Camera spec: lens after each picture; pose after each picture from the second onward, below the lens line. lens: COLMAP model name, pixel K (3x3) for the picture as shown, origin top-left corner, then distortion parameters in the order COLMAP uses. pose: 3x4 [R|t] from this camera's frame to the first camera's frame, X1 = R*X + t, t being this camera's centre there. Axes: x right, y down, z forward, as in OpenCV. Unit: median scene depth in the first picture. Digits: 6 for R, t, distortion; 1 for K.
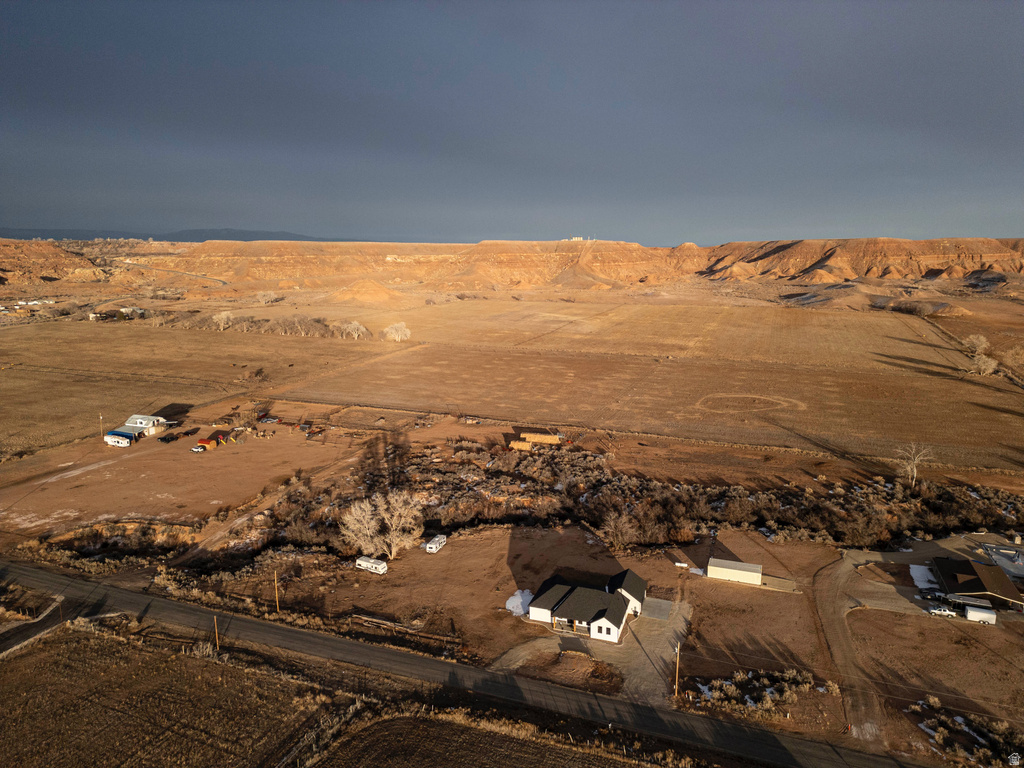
lens RADIAL K [[711.2, 0, 512.7], [0, 711.2, 383.7], [0, 0, 1]] dist [0.073881, -0.062407]
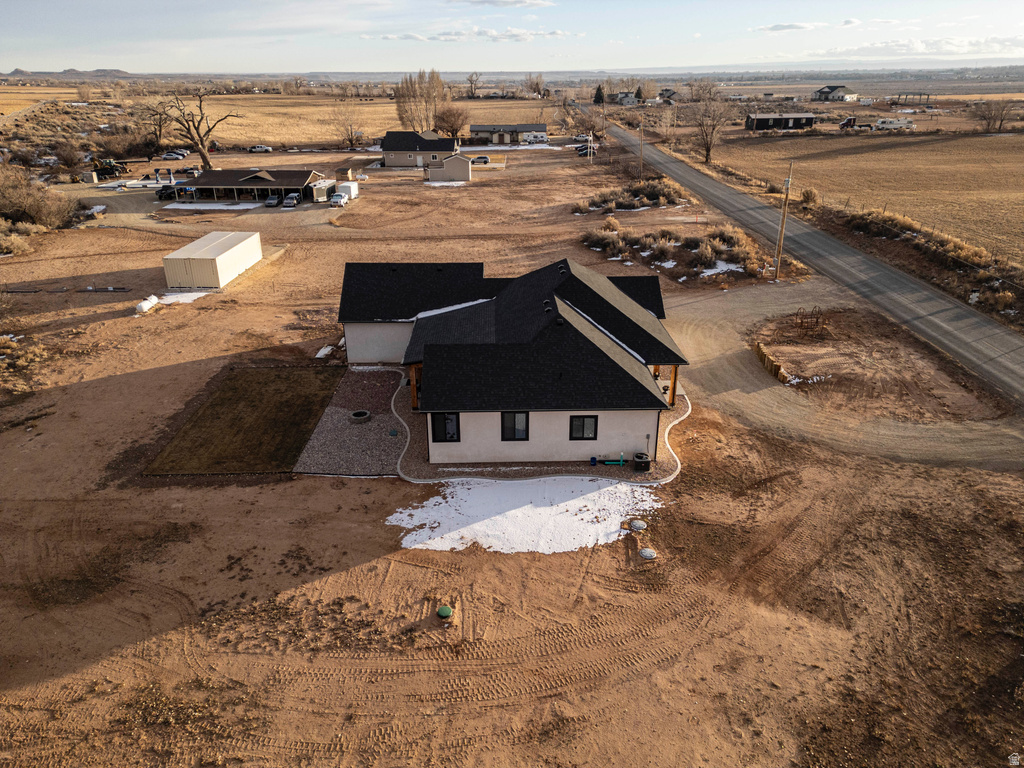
lens RADIAL K [[711.2, 0, 512.7], [0, 711.2, 383.7], [0, 0, 1]] dist [0.073881, -0.062407]
pose [[-0.349744, -0.363468, 0.863464, -0.152787], [0.178892, 0.878802, 0.442384, 0.192045], [-0.919607, 0.309188, -0.242335, 1.084638]]
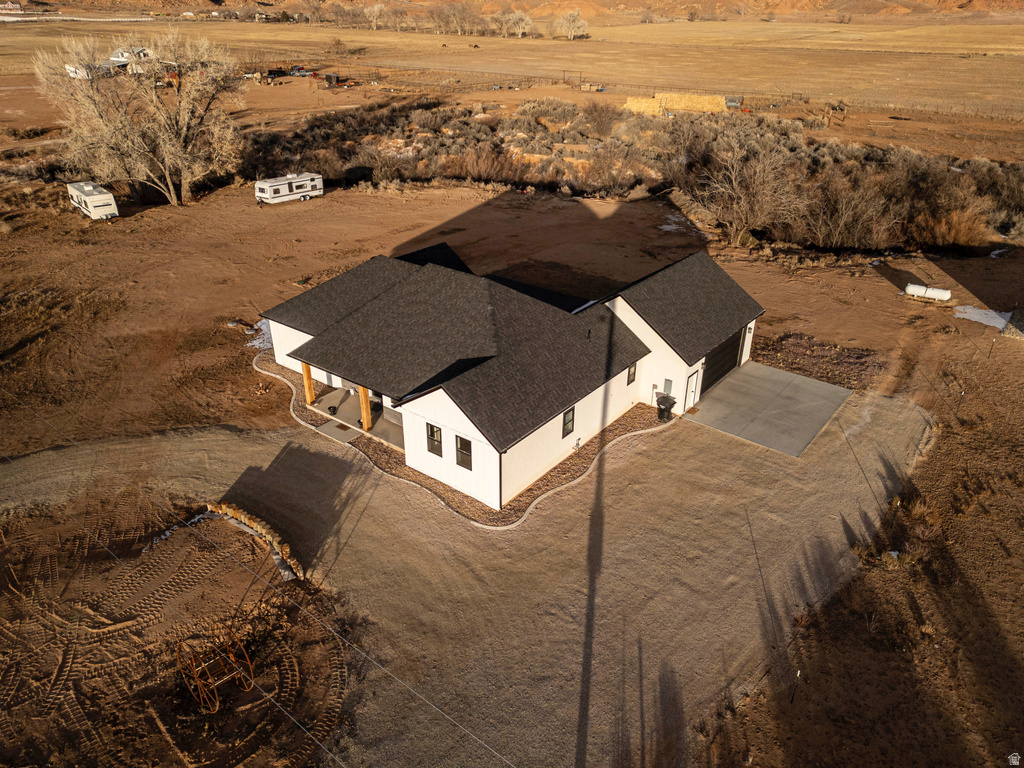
lens RADIAL K [[711.2, 0, 512.7], [0, 711.2, 383.7], [0, 0, 1]] dist [0.073881, -0.062407]
pose [[0.945583, 0.156943, -0.285029, 0.189890], [-0.070111, 0.953684, 0.292526, 0.246425], [0.317737, -0.256624, 0.912791, 0.766847]]
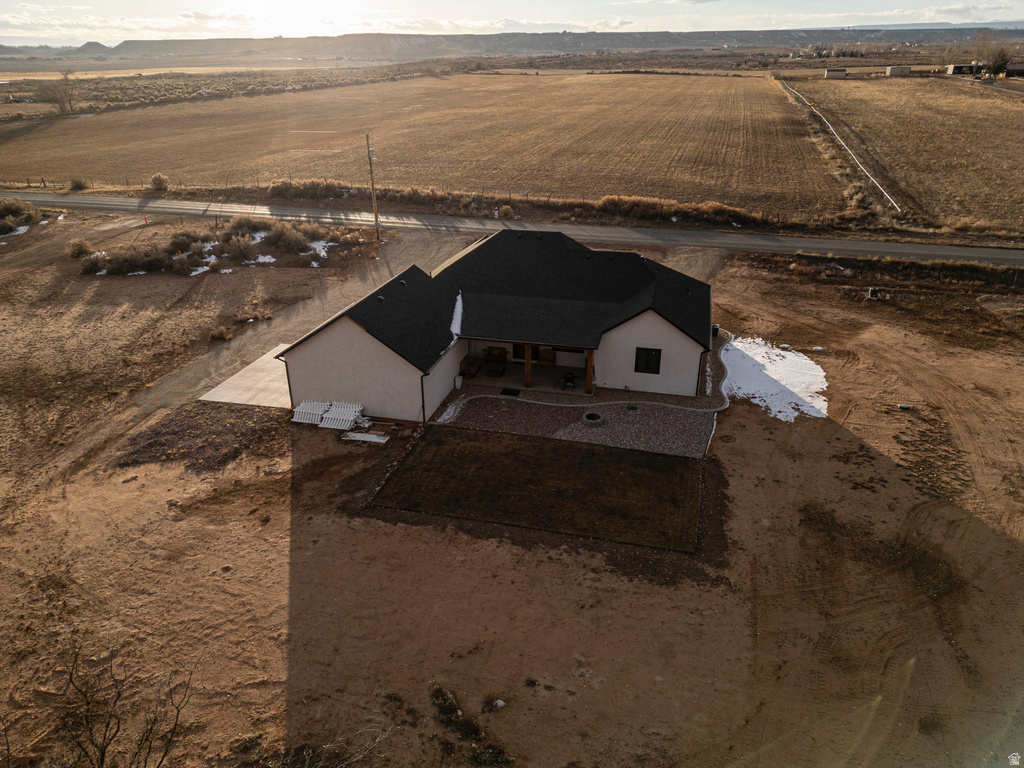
lens RADIAL K [[711.2, 0, 512.7], [0, 711.2, 383.7], [0, 0, 1]] dist [0.073881, -0.062407]
pose [[-0.996461, 0.043670, -0.071817, 0.134752], [-0.005877, 0.816143, 0.577820, 0.156869], [0.083846, 0.576198, -0.812998, 1.267195]]
